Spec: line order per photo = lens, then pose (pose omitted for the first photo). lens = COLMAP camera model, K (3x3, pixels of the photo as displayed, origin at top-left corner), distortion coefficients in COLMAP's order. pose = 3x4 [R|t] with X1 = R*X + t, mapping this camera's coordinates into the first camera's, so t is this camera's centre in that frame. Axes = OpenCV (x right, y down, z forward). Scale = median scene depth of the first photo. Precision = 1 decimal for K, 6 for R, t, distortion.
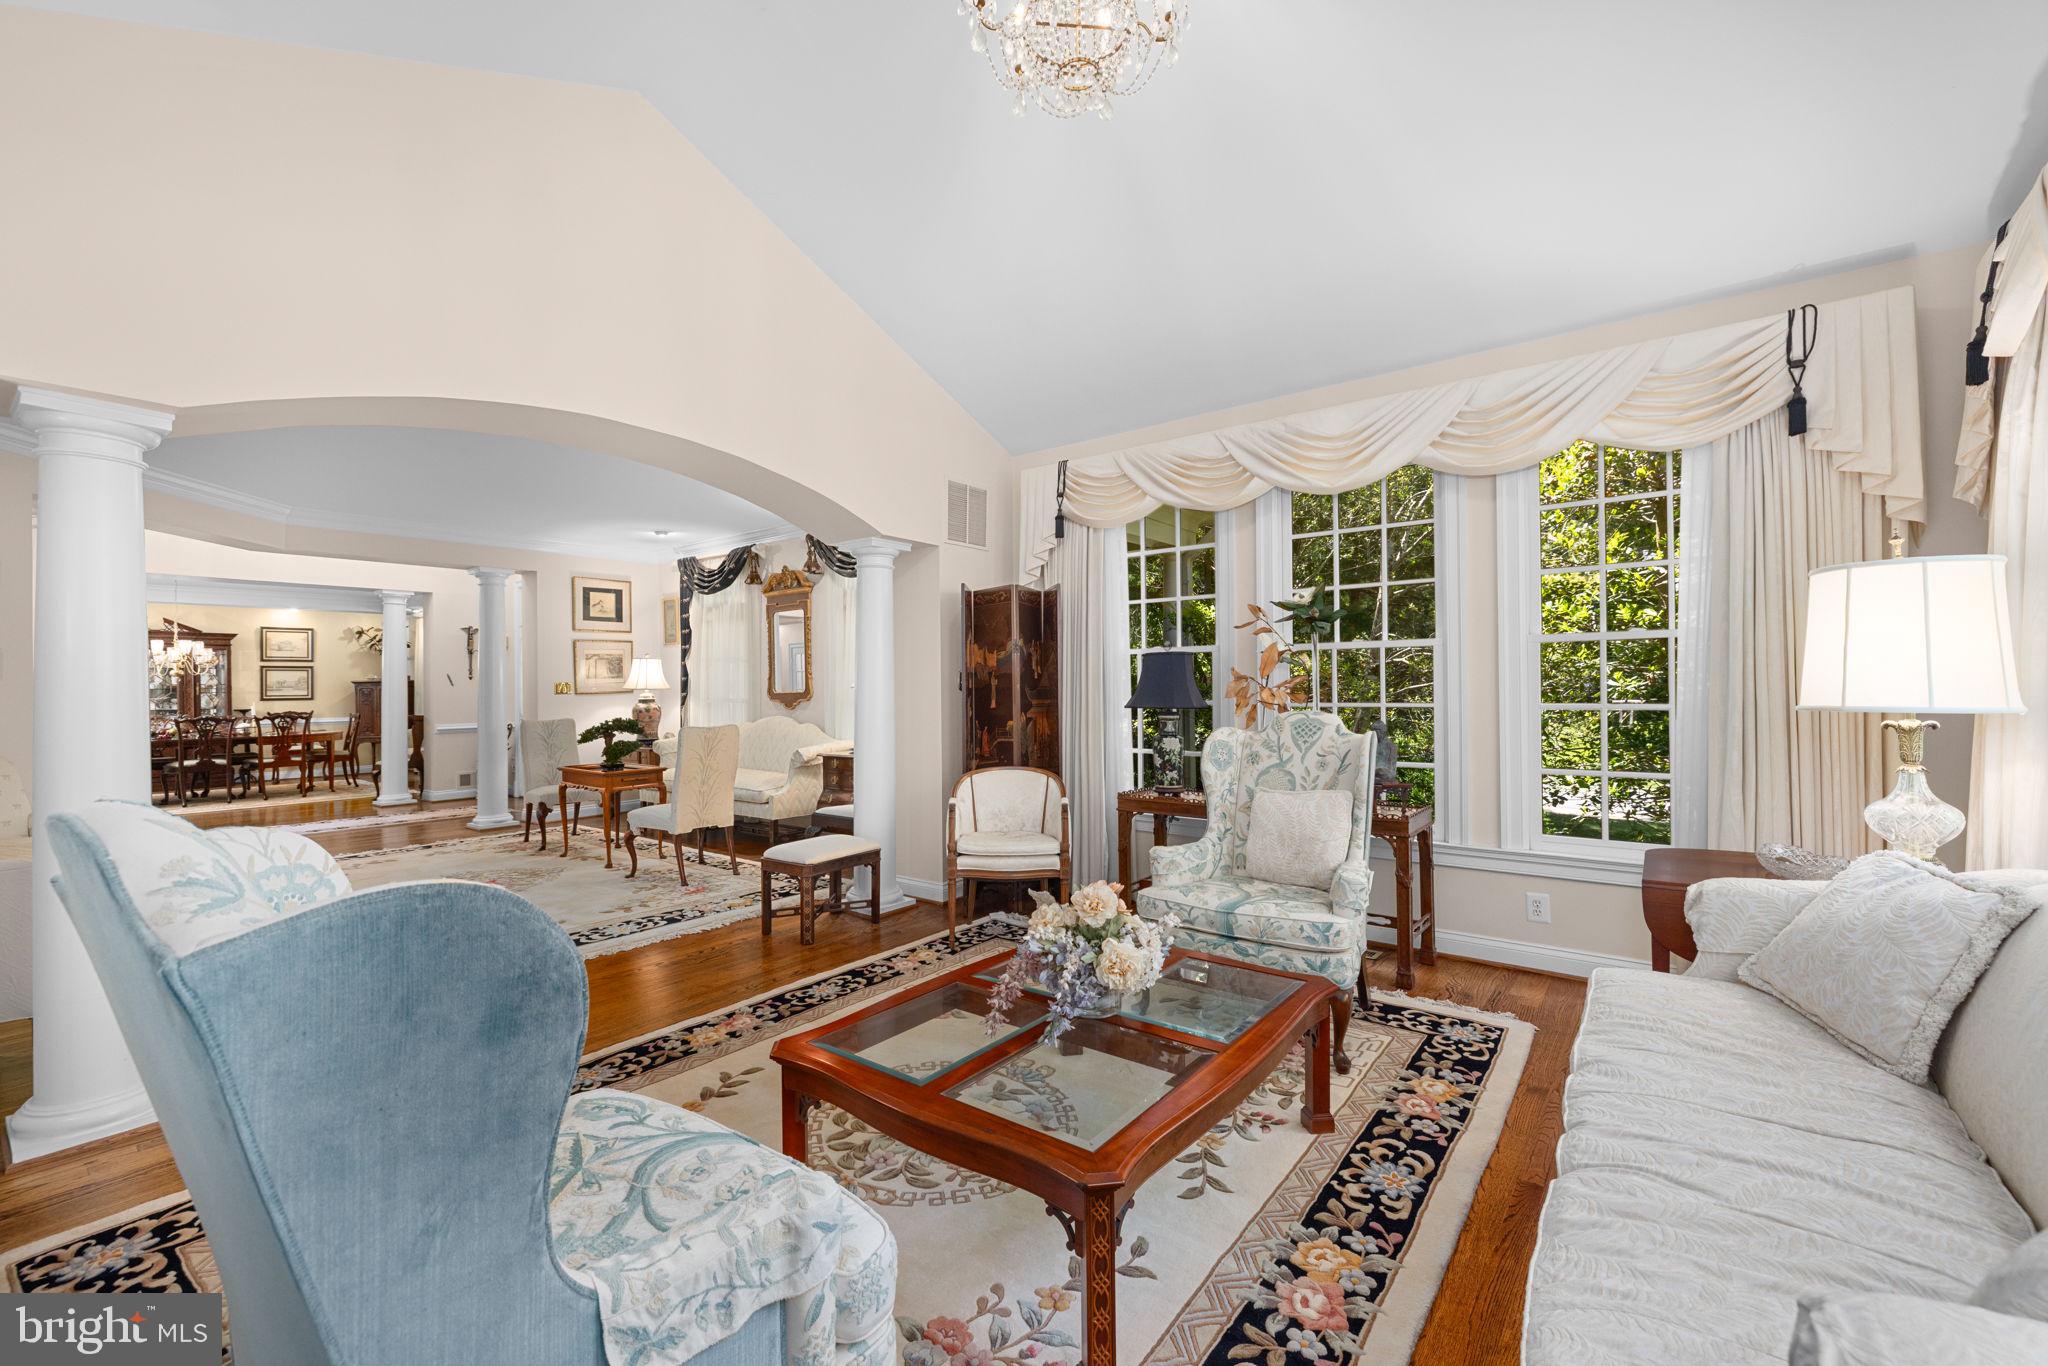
lens RADIAL K [[853.7, 0, 1030.8], [0, 853.7, 683.3], [0, 0, 1]] dist [-0.002382, 0.000882]
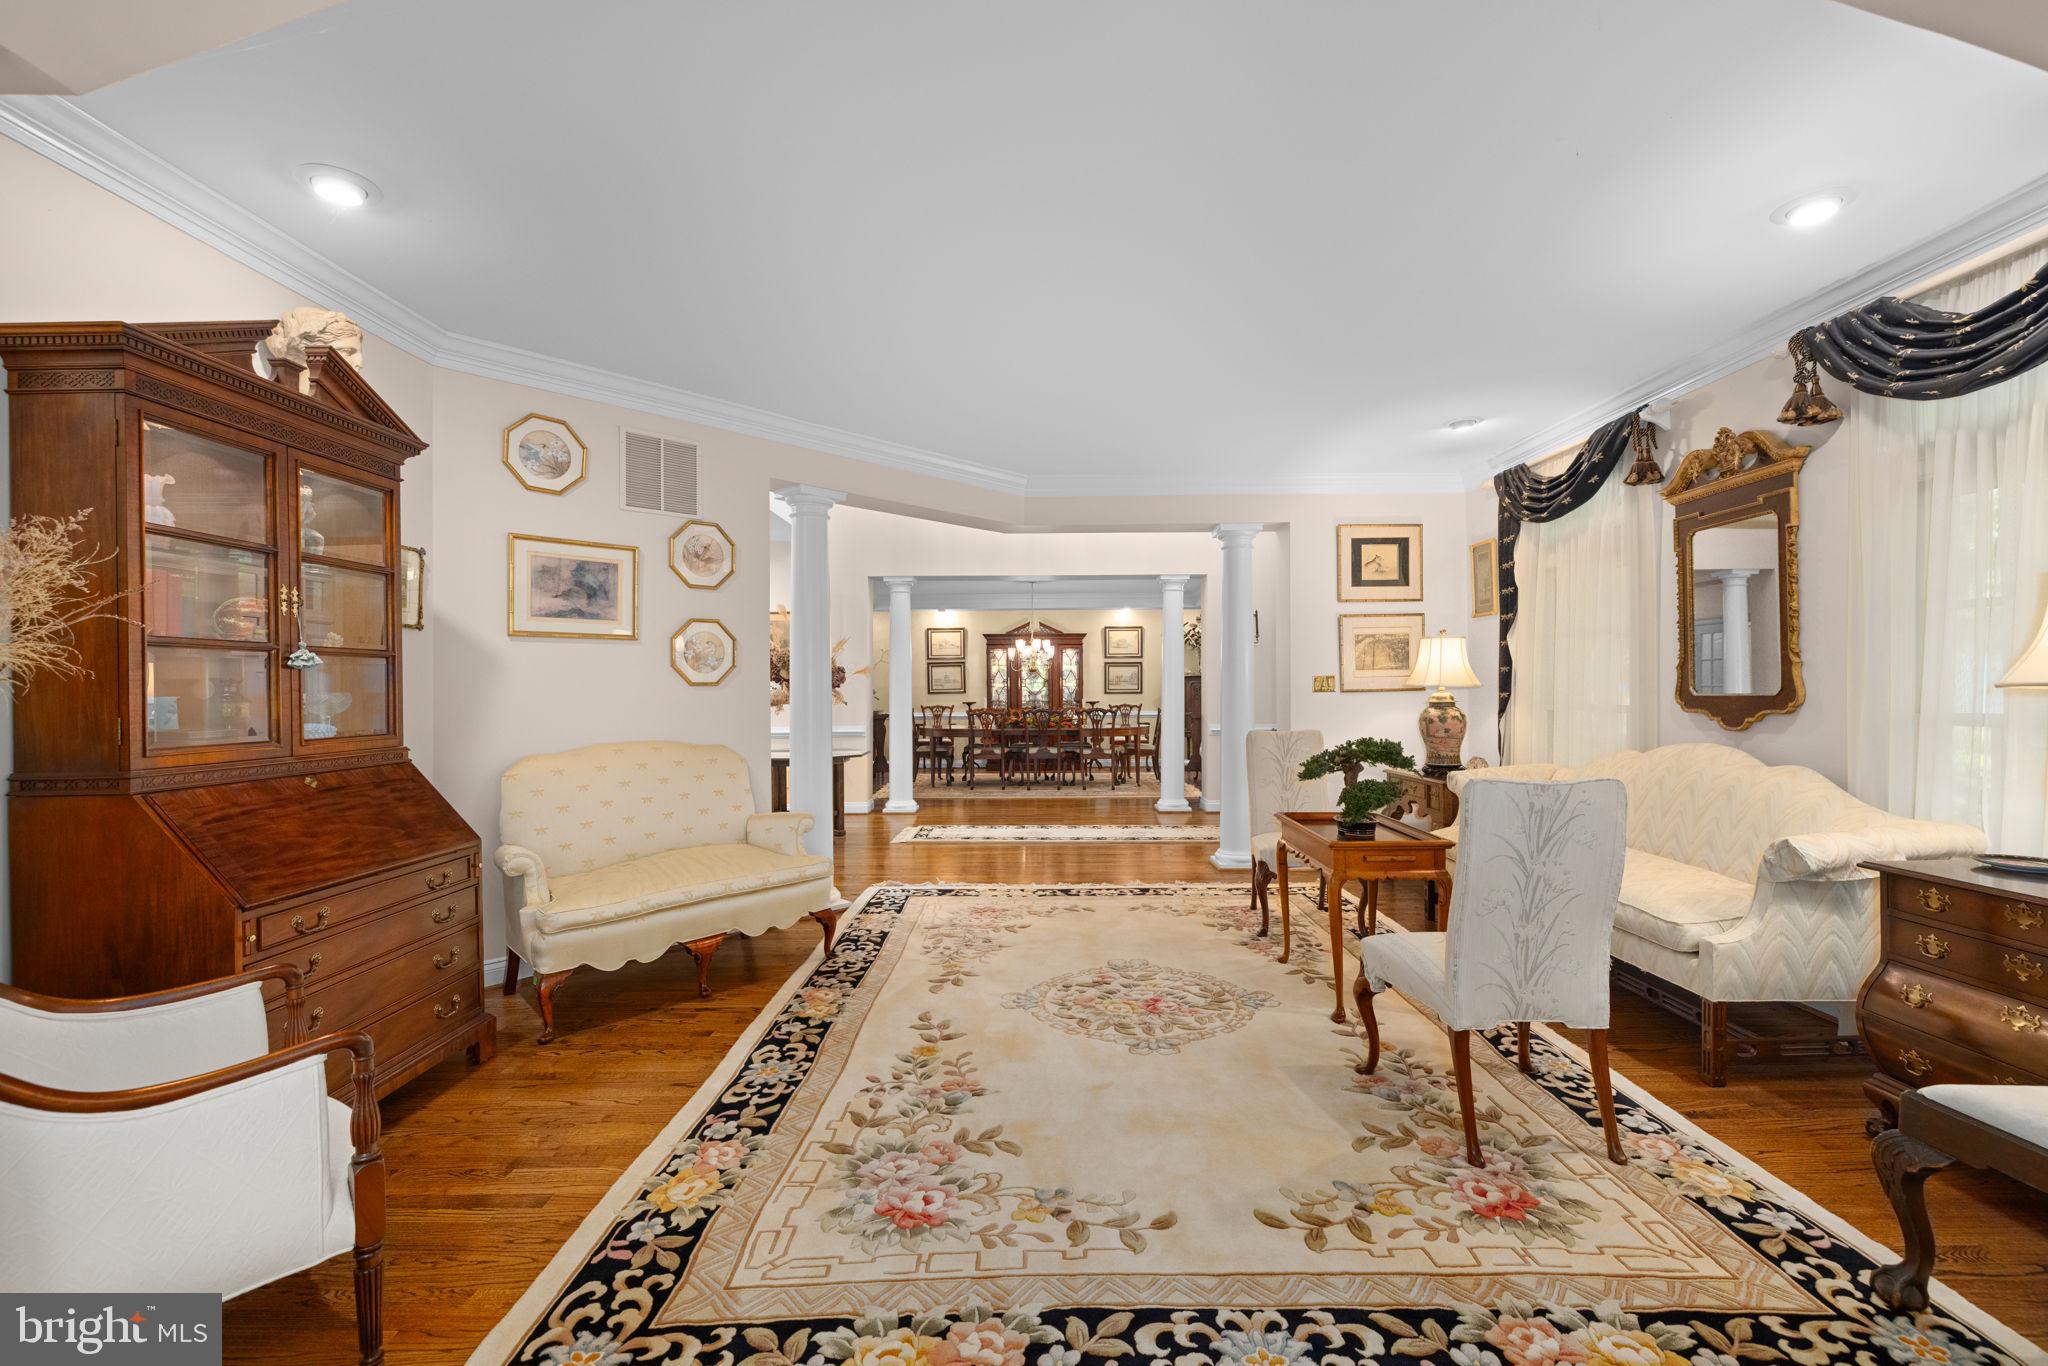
lens RADIAL K [[853.7, 0, 1027.4], [0, 853.7, 680.9], [0, 0, 1]] dist [-0.002382, 0.000882]
pose [[0.609225, 0.001852, -0.792996, -0.141851], [-0.000595, 0.999998, 0.001879, 0.002163], [0.792997, -0.000673, 0.609225, 0.387630]]
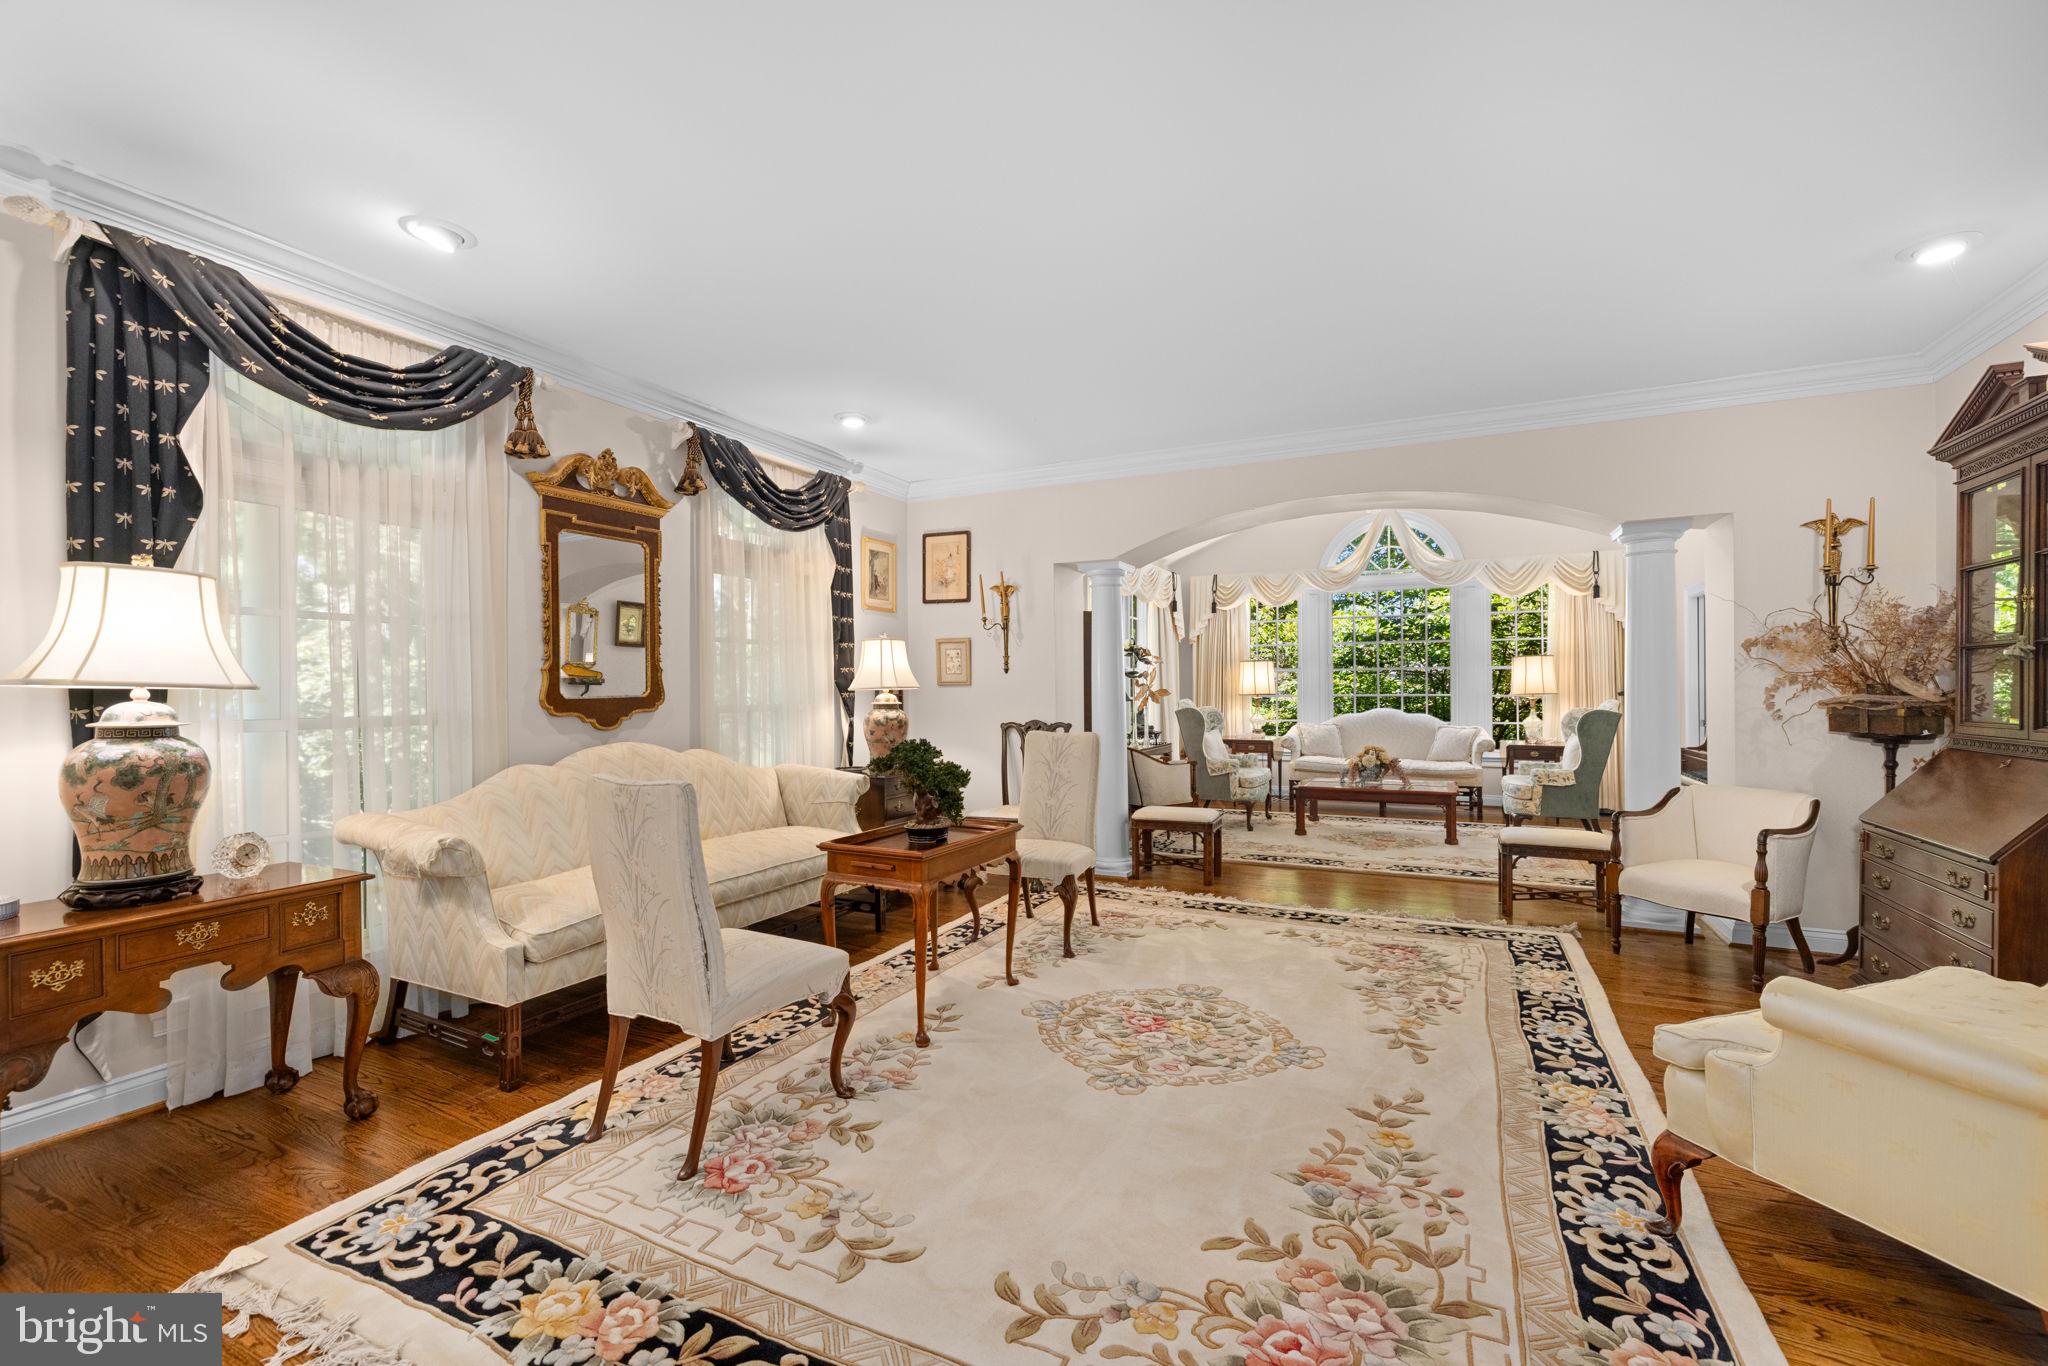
lens RADIAL K [[853.7, 0, 1030.3], [0, 853.7, 688.9], [0, 0, 1]] dist [-0.002382, 0.000882]
pose [[-0.201148, 0.012101, 0.979486, -0.807758], [0.005282, 0.999923, -0.011269, 0.011877], [-0.979547, 0.002907, -0.201196, 0.824479]]
